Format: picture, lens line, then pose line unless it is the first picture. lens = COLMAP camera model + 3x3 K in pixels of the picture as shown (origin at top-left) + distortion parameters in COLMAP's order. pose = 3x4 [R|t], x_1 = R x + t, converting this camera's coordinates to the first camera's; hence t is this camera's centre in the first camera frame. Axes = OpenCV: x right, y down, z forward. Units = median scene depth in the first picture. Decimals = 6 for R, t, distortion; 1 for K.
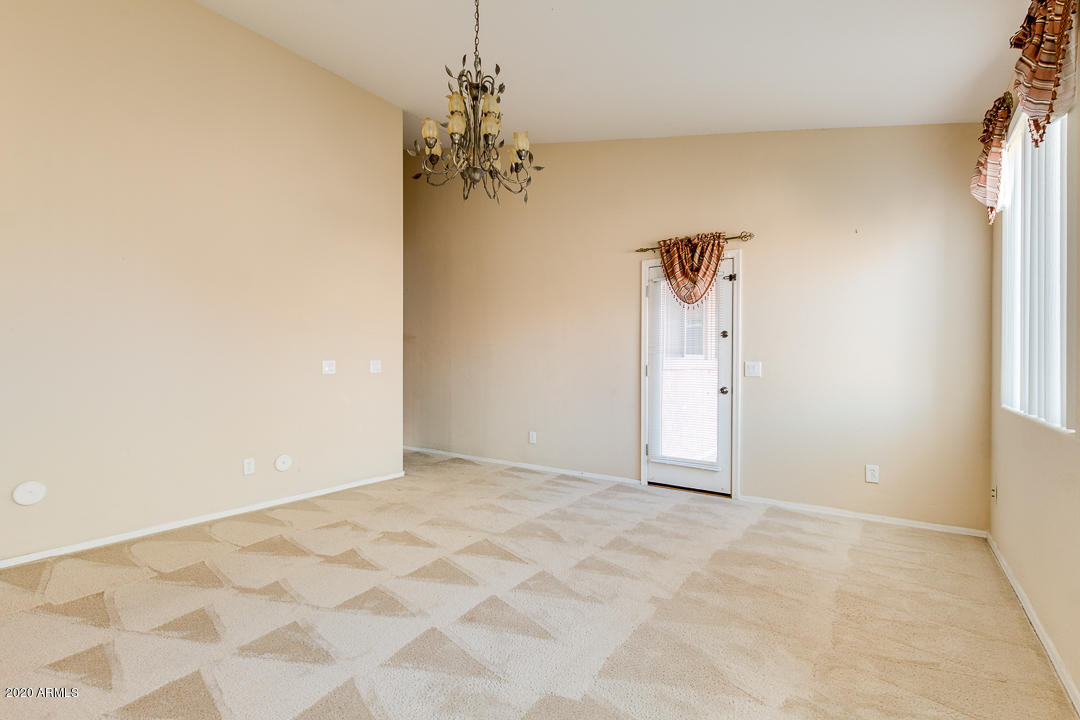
lens RADIAL K [[498.9, 0, 544.2], [0, 498.9, 361.7], [0, 0, 1]] dist [0.005083, -0.002310]
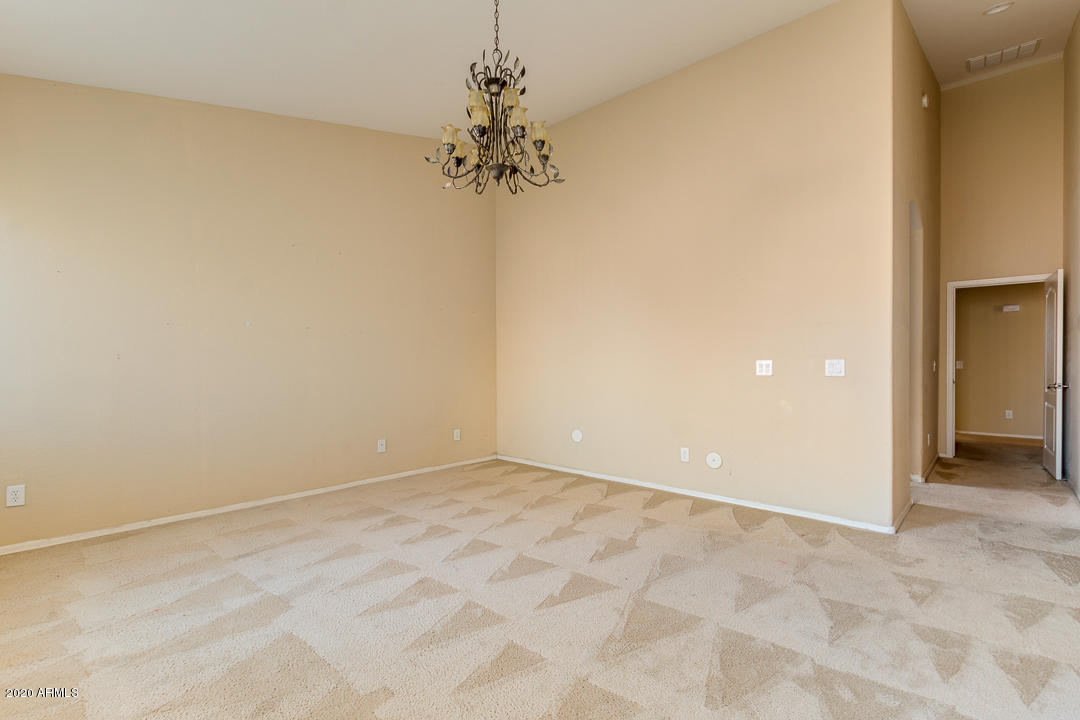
lens RADIAL K [[498.9, 0, 544.5], [0, 498.9, 363.7], [0, 0, 1]] dist [0.005083, -0.002310]
pose [[-0.119813, -0.000438, -0.992796, 0.674273], [-0.003883, 0.999992, 0.000027, 0.007426], [0.992789, 0.003858, -0.119813, 0.987911]]
